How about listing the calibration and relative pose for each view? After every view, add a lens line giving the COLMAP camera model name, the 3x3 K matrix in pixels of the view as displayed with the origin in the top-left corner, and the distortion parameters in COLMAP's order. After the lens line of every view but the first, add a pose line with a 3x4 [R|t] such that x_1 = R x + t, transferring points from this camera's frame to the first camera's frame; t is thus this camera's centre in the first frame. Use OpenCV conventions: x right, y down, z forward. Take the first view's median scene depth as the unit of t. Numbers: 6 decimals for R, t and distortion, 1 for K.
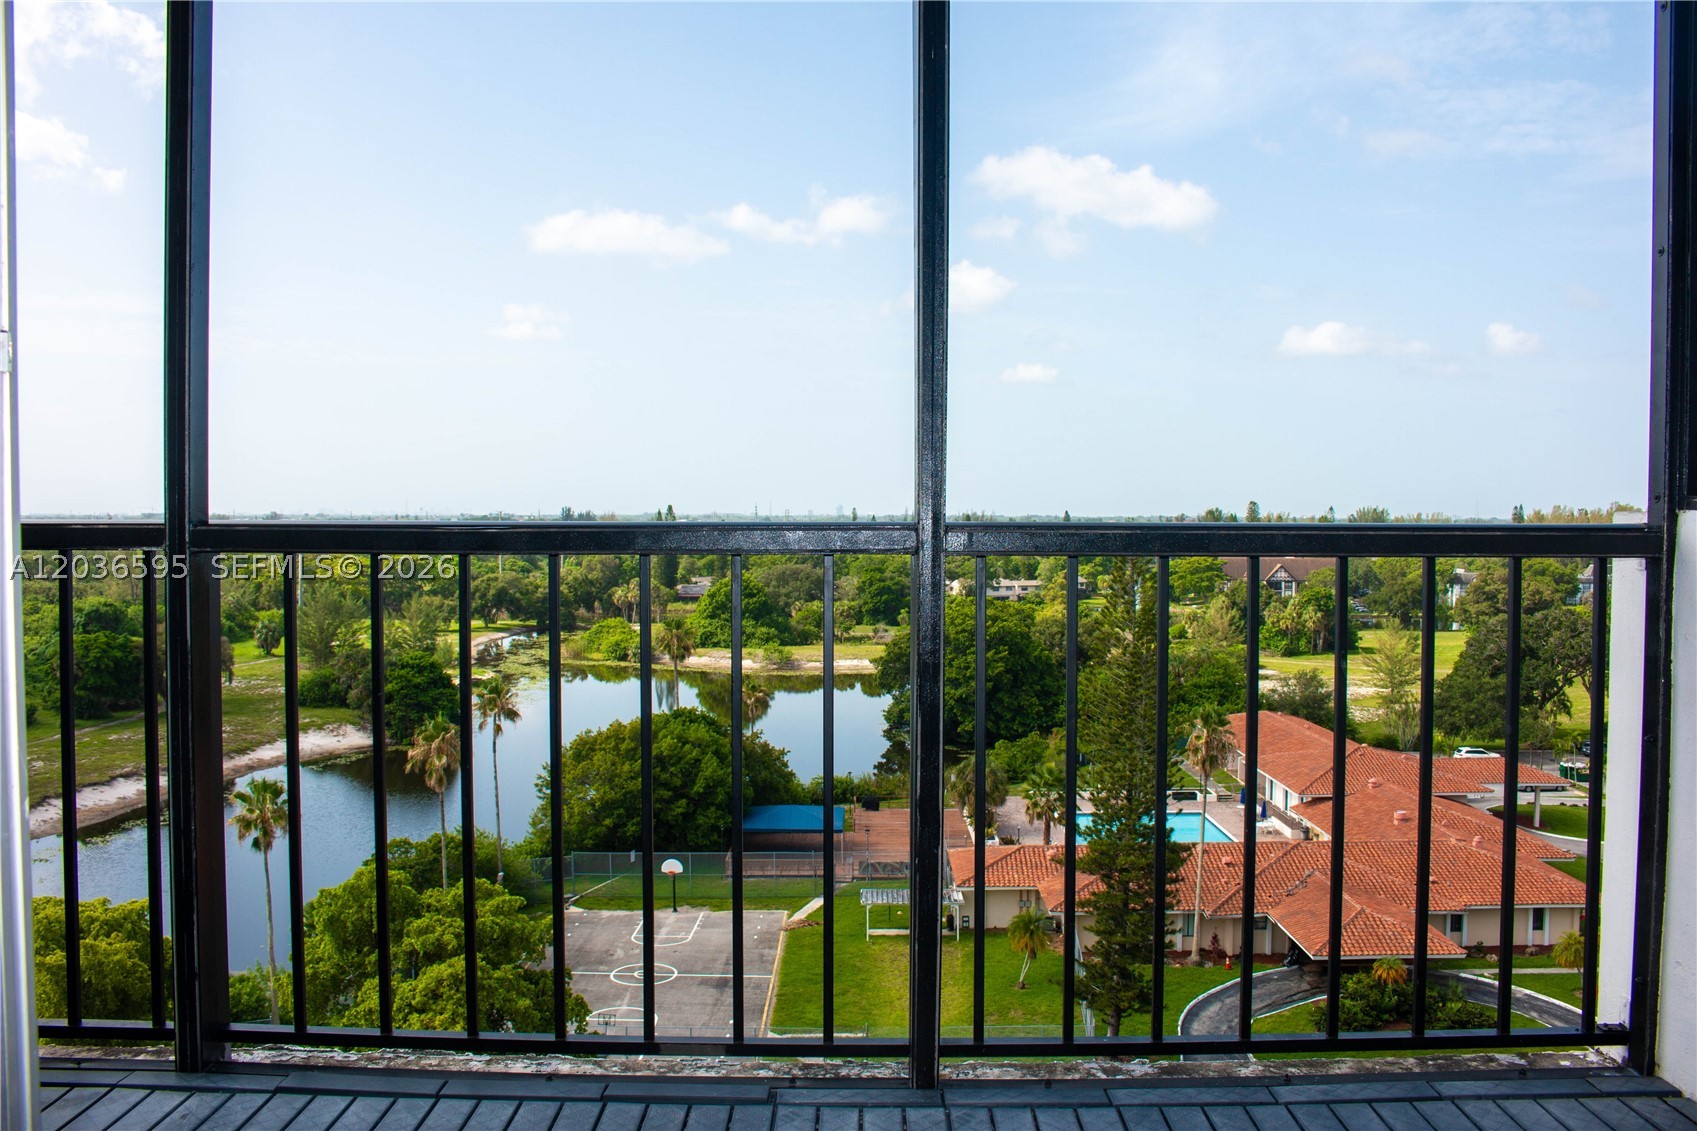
lens RADIAL K [[1393.5, 0, 845.8], [0, 1393.5, 557.8], [0, 0, 1]] dist [-0.152952, 0.120986]
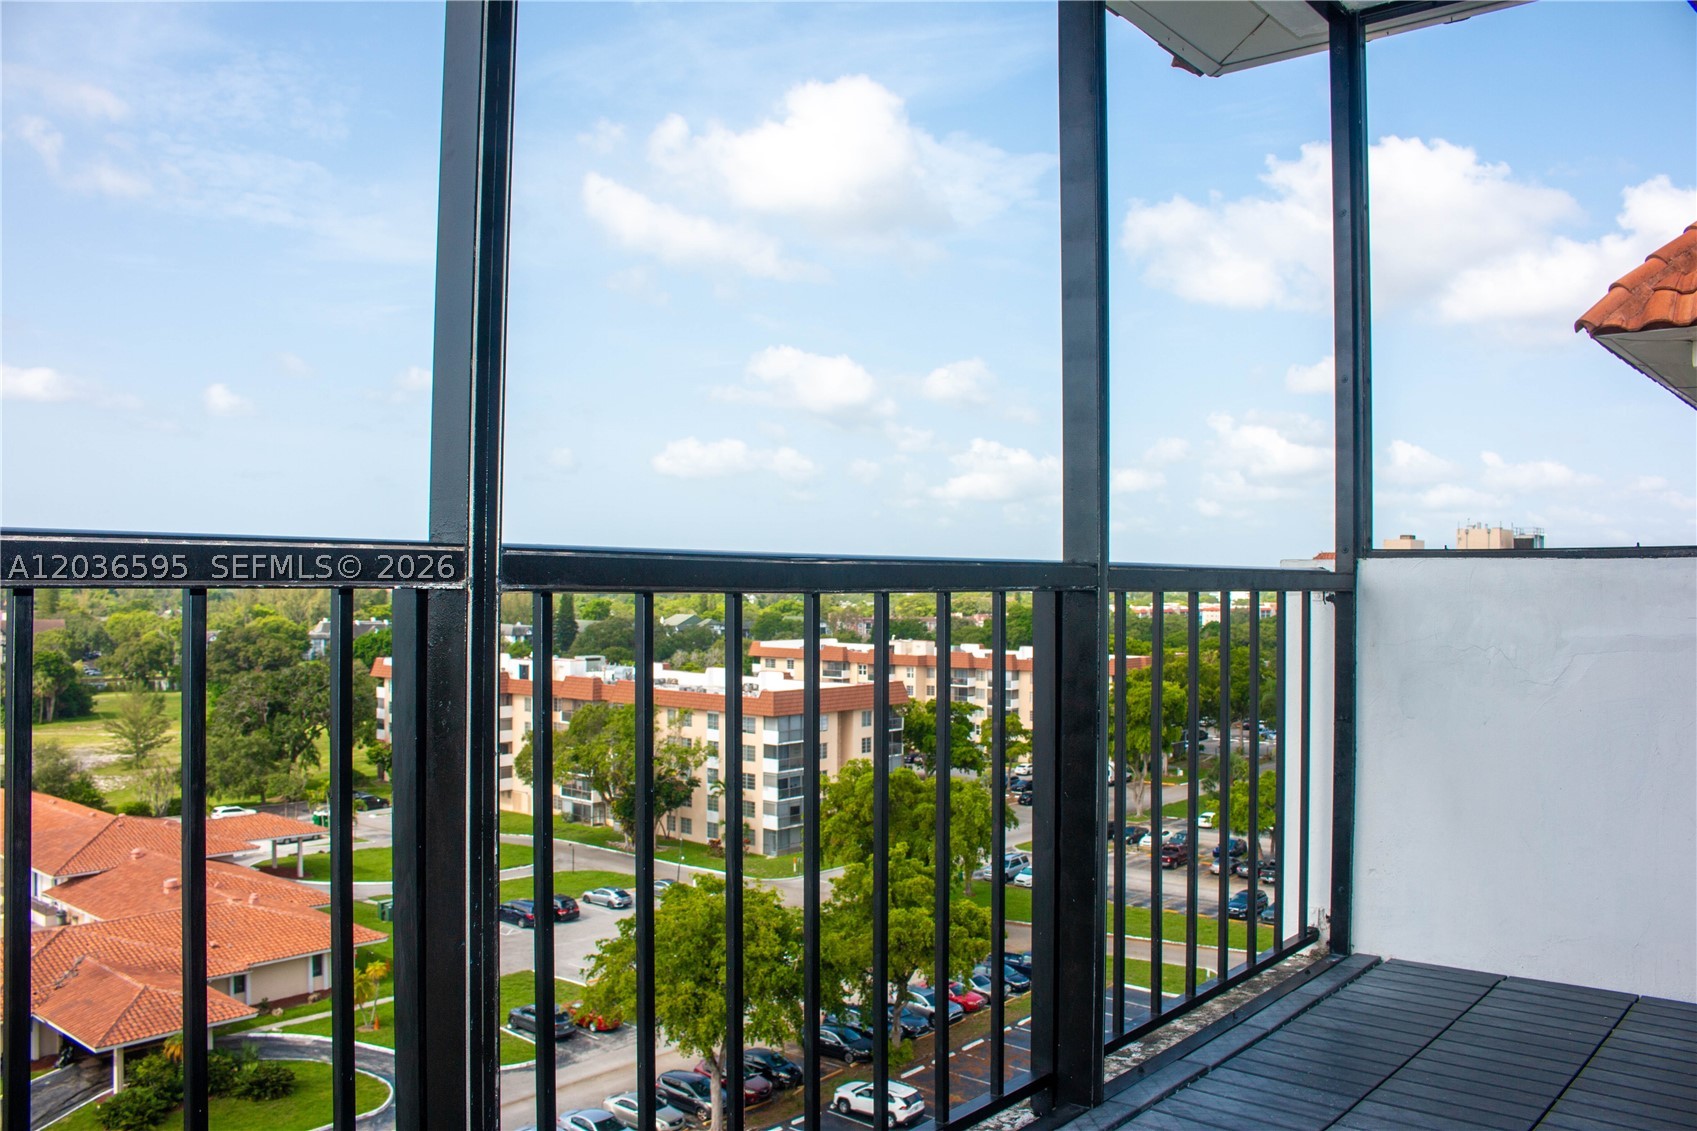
lens RADIAL K [[1393.5, 0, 843.2], [0, 1393.5, 557.3], [0, 0, 1]] dist [-0.152952, 0.120986]
pose [[0.642123, 0.015375, 0.766447, -0.840525], [0.018121, 0.999215, -0.035225, 0.005098], [-0.766387, 0.036507, 0.641340, 0.455855]]
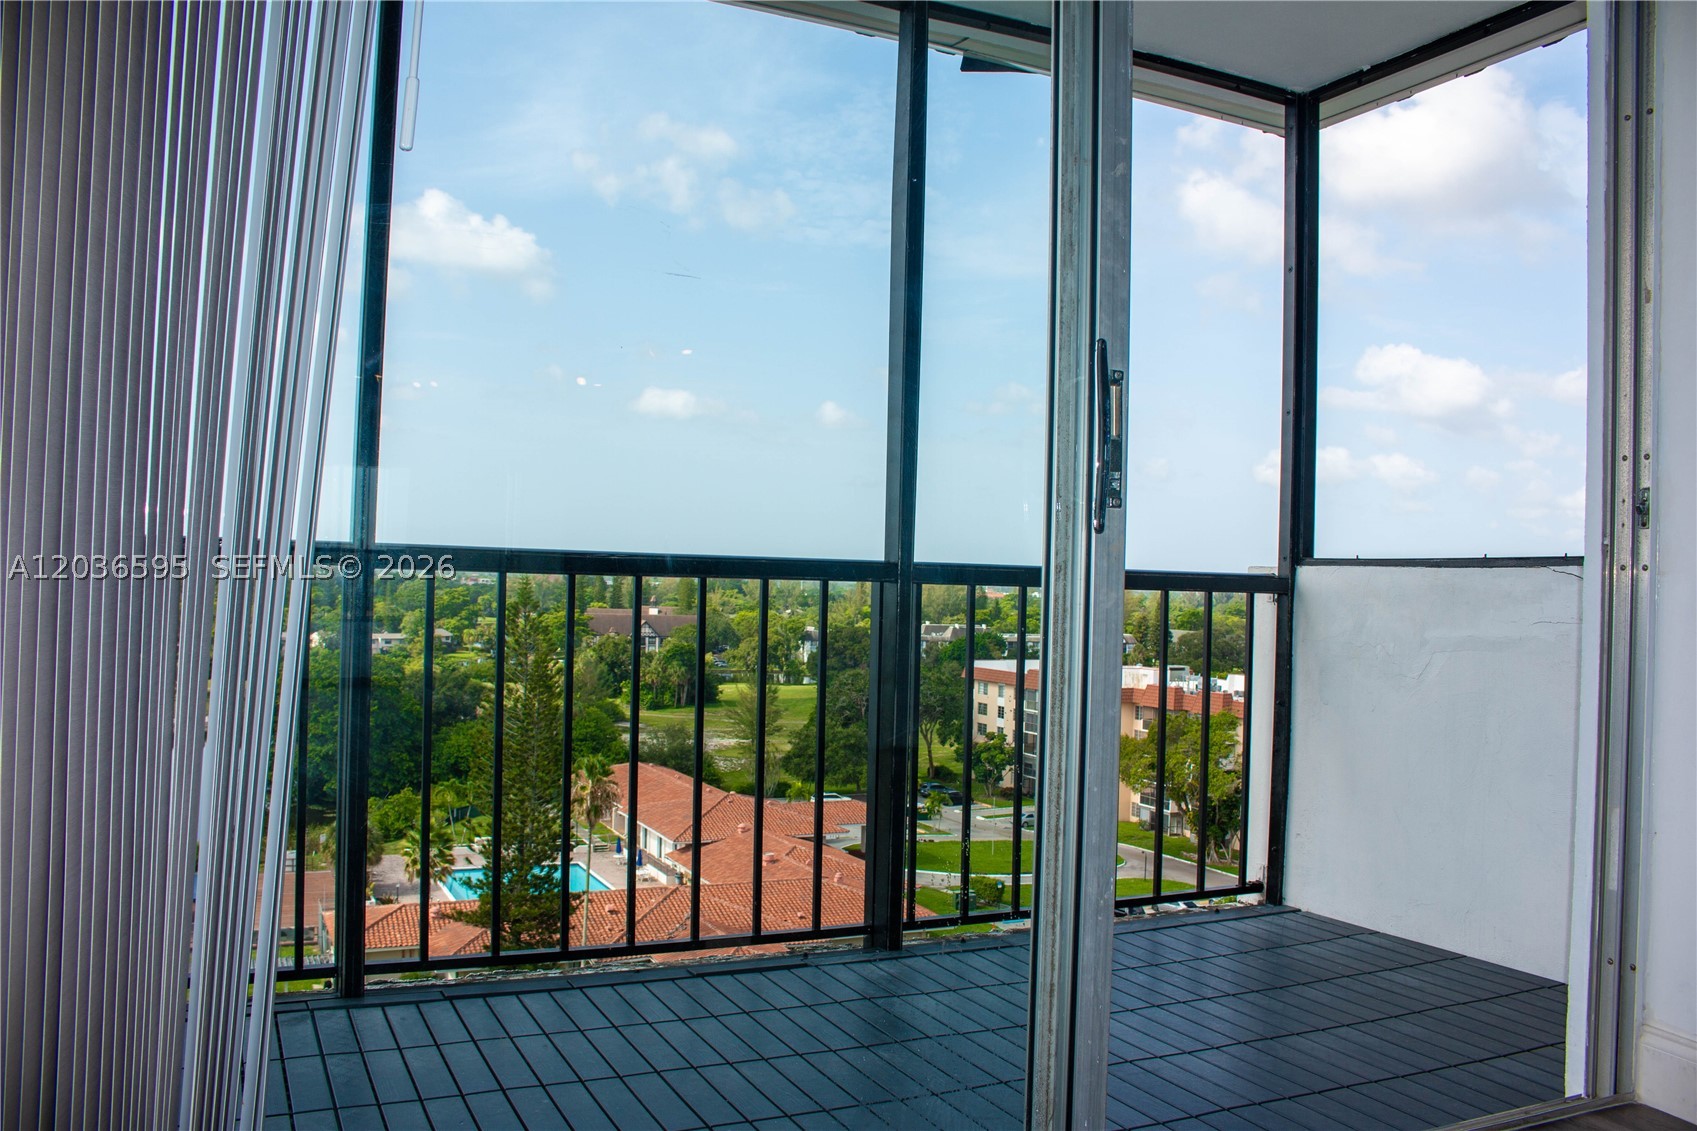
lens RADIAL K [[1393.5, 0, 840.4], [0, 1393.5, 559.3], [0, 0, 1]] dist [-0.152952, 0.120986]
pose [[0.901462, 0.029399, 0.431860, -0.620619], [-0.012796, 0.999065, -0.041302, 0.033542], [-0.432670, 0.031706, 0.900995, -0.299541]]
